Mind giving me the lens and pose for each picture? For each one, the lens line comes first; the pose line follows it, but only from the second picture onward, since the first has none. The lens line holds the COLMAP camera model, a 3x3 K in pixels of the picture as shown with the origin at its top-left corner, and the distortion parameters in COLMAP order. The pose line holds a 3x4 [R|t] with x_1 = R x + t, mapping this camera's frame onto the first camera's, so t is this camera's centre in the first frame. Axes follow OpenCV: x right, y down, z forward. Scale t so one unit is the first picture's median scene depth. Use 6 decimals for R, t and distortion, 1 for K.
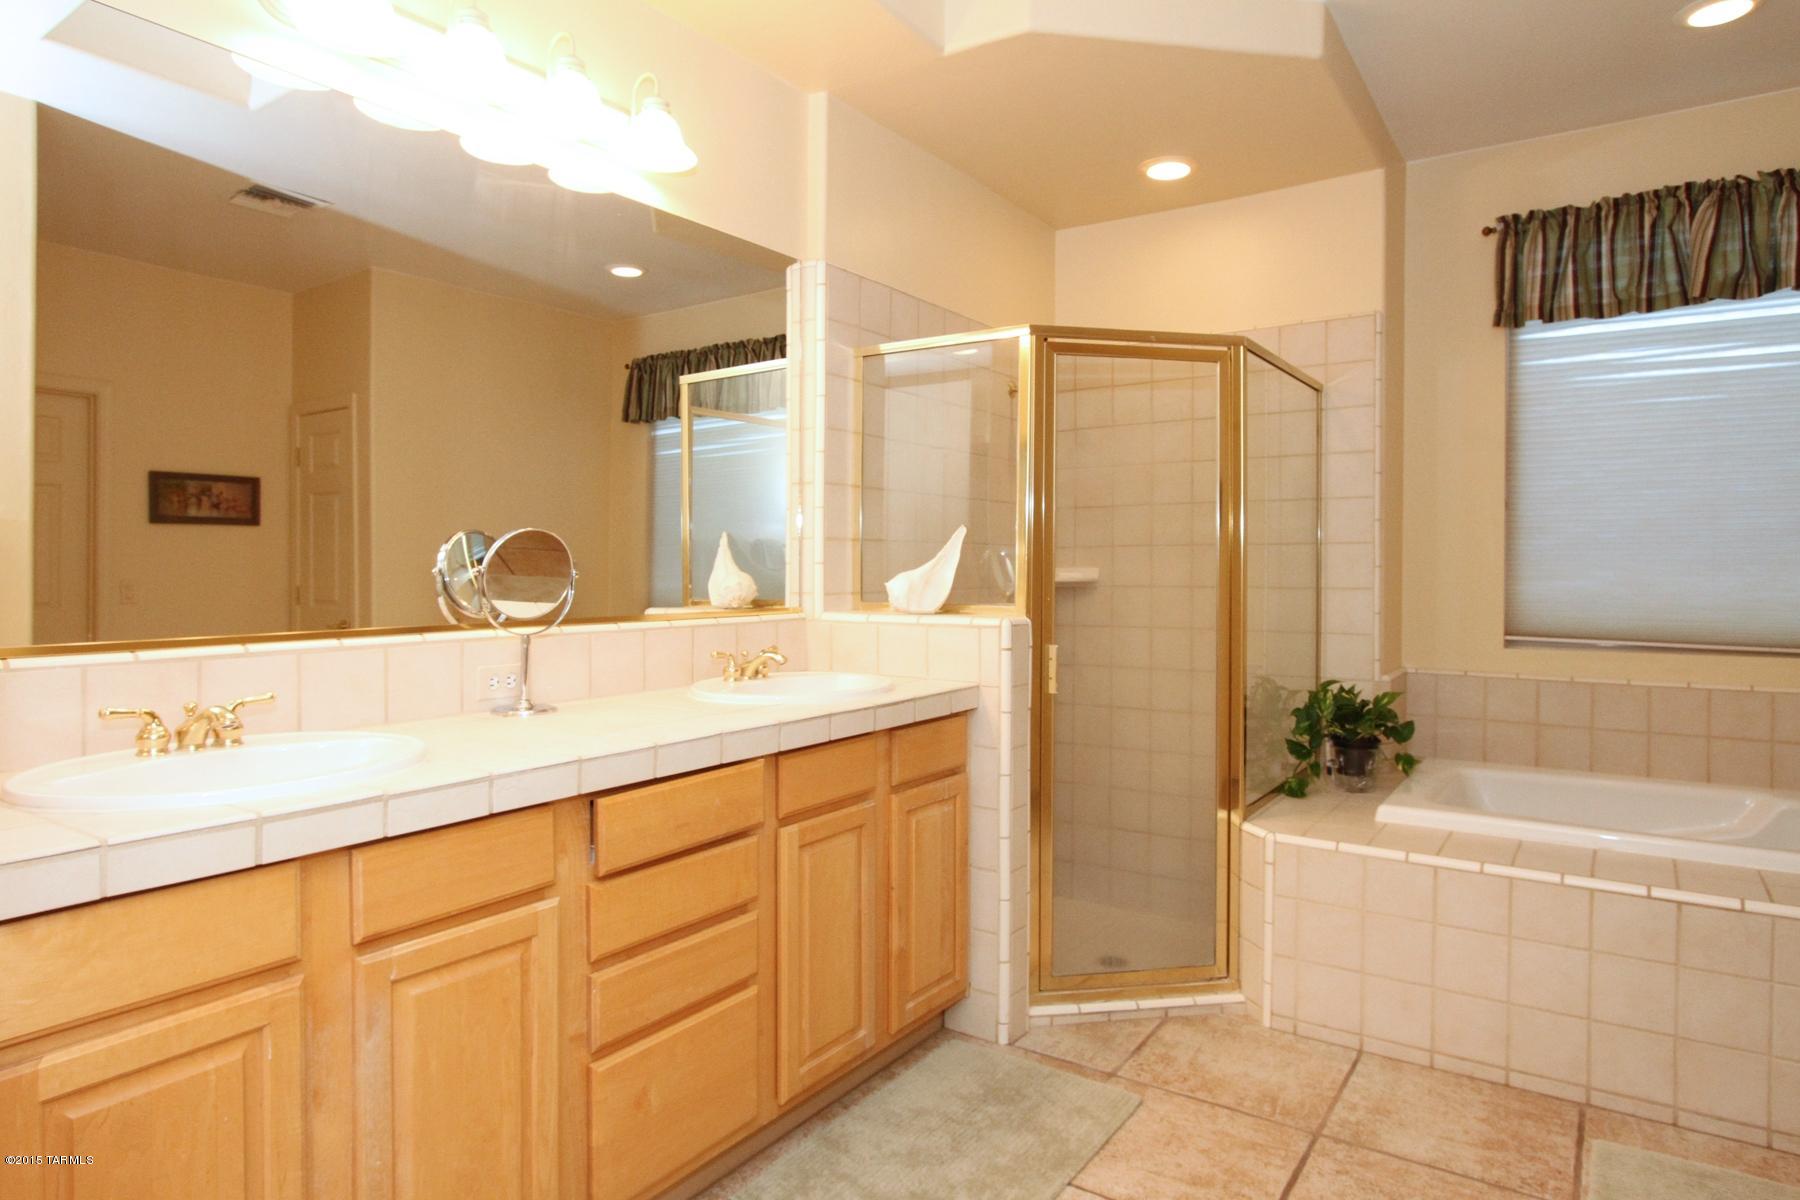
lens RADIAL K [[1076.3, 0, 901.7], [0, 1076.3, 563.6], [0, 0, 1]] dist [-0.002021, -0.000199]
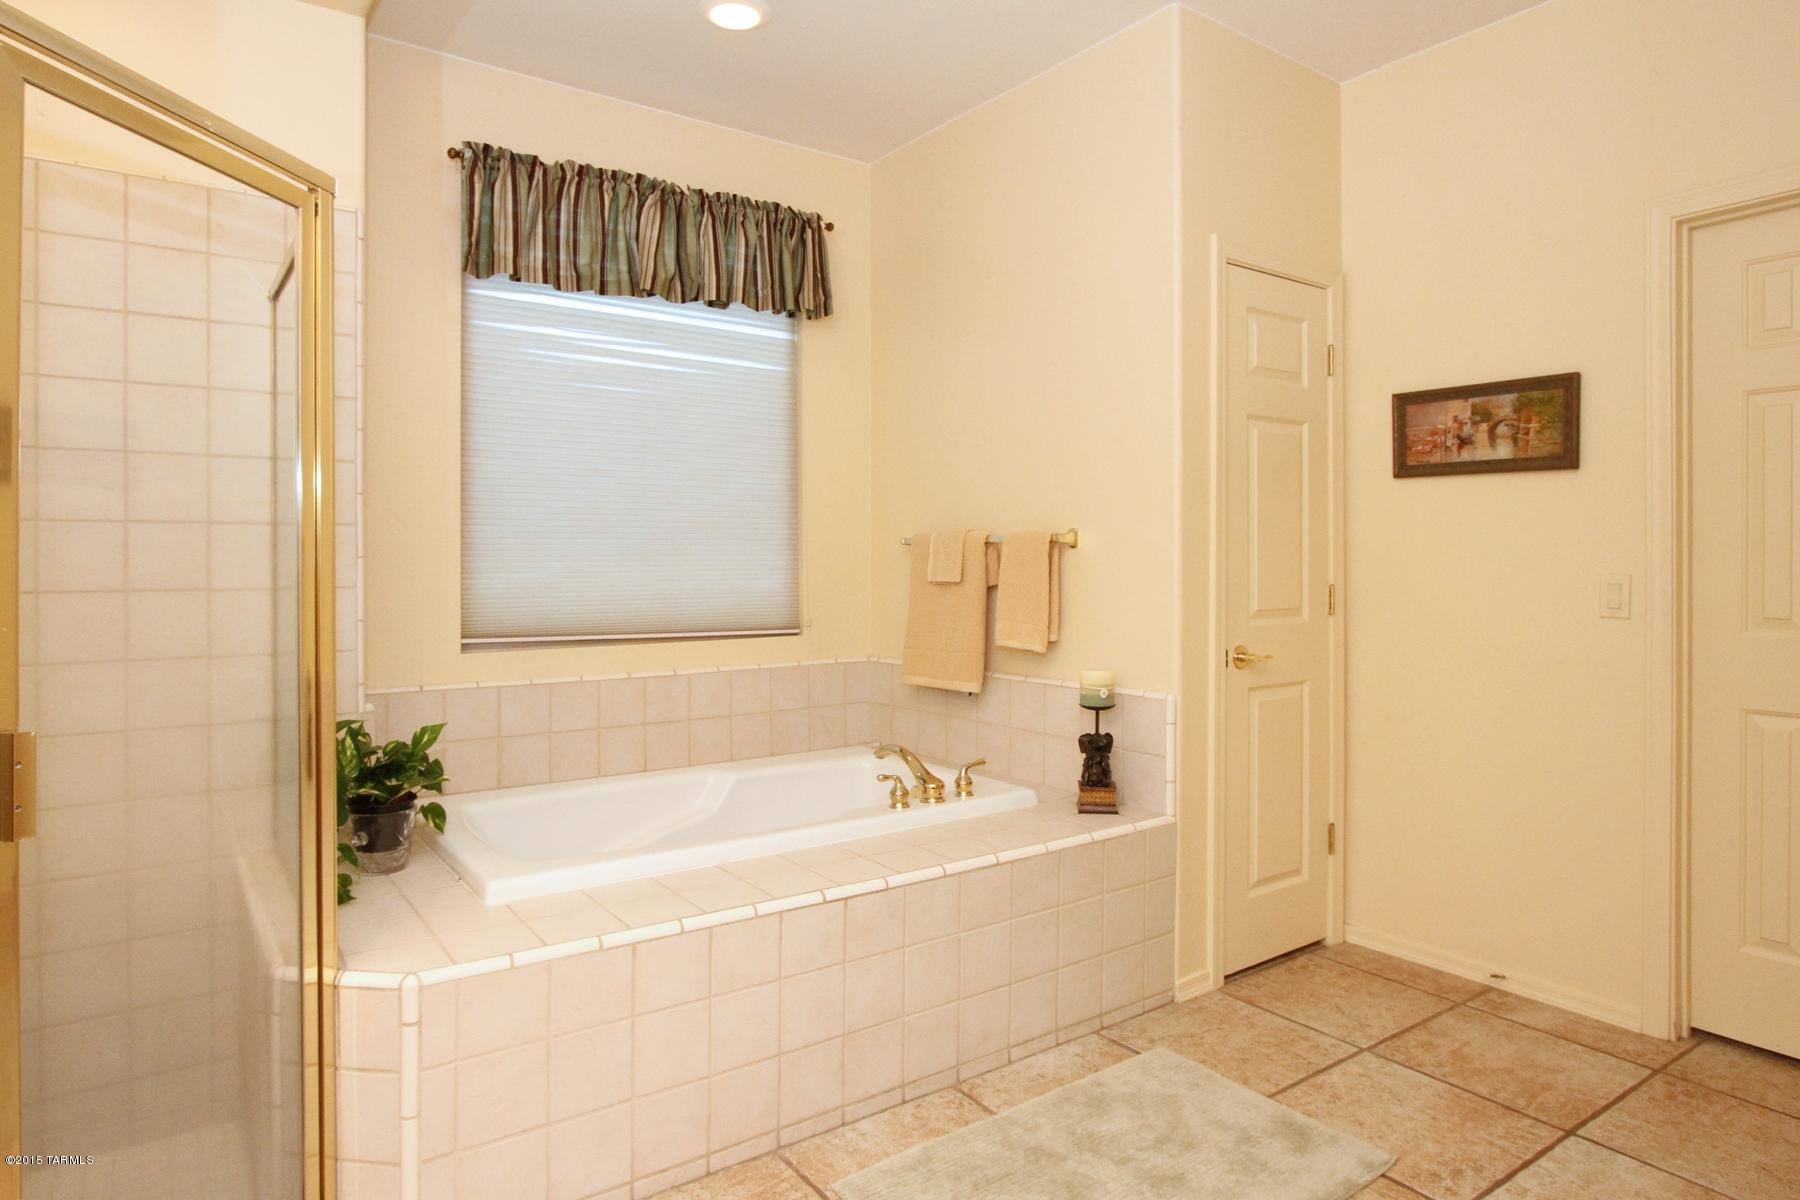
lens RADIAL K [[1076.3, 0, 901.7], [0, 1076.3, 563.6], [0, 0, 1]] dist [-0.002021, -0.000199]
pose [[0.348930, -0.006928, 0.937123, -0.122944], [-0.001870, 0.999966, 0.008089, 0.000347], [-0.937147, -0.004575, 0.348905, 0.409668]]
